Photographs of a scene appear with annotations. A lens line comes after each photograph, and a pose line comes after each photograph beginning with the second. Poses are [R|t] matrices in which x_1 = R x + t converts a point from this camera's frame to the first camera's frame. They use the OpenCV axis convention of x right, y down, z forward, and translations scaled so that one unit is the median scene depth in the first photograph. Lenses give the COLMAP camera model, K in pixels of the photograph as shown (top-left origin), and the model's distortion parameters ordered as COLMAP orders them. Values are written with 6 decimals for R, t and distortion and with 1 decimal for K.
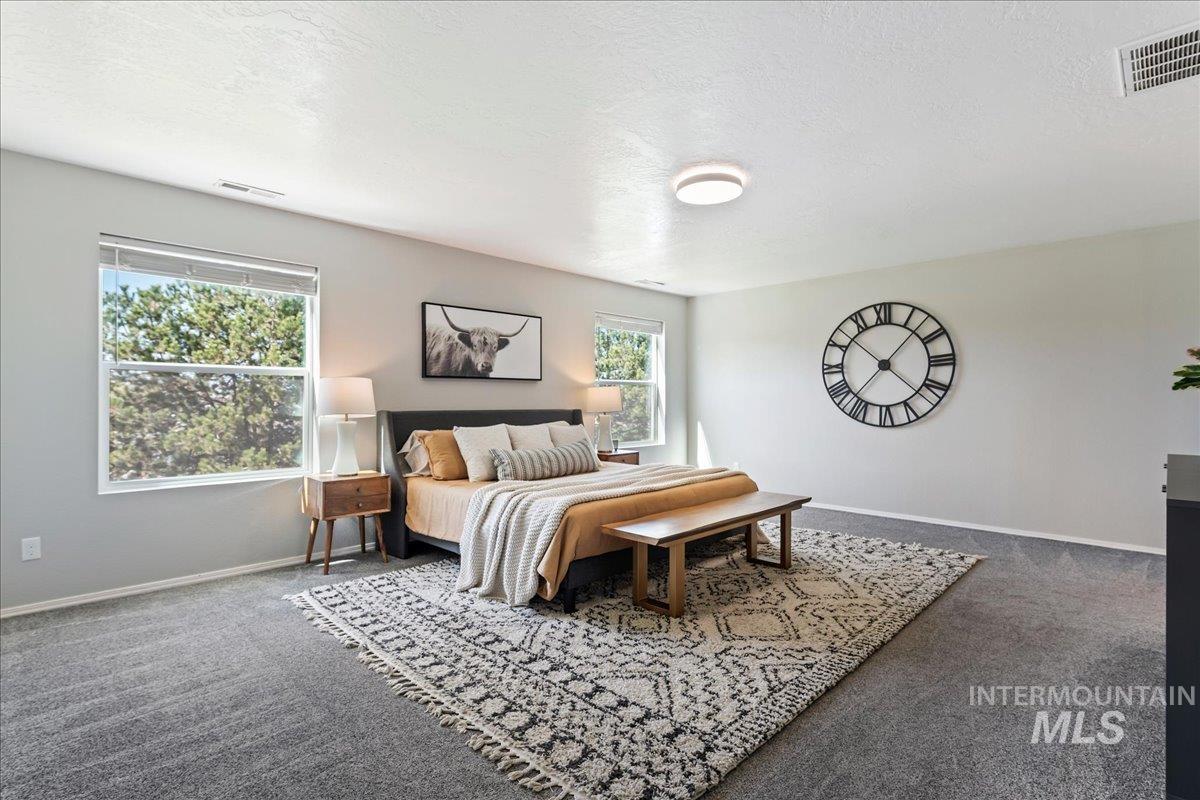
lens RADIAL K [[577.8, 0, 599.7], [0, 577.8, 400.8], [0, 0, 1]] dist [0.005121, 0.000323]
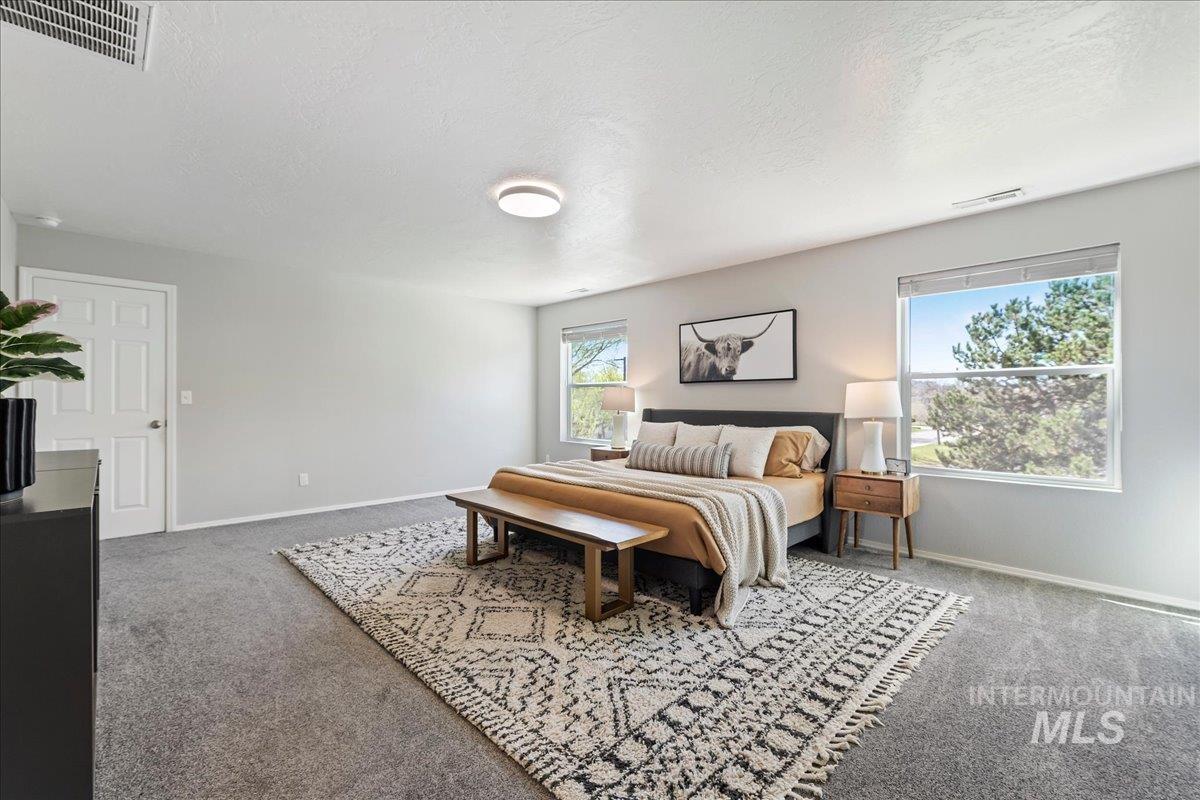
lens RADIAL K [[508.8, 0, 599.5], [0, 508.8, 397.6], [0, 0, 1]] dist [-0.000131, -0.000055]
pose [[-0.025761, -0.006040, -0.999650, 0.796151], [-0.004505, 0.999972, -0.005926, -0.001099], [0.999658, 0.004351, -0.025788, 0.817858]]
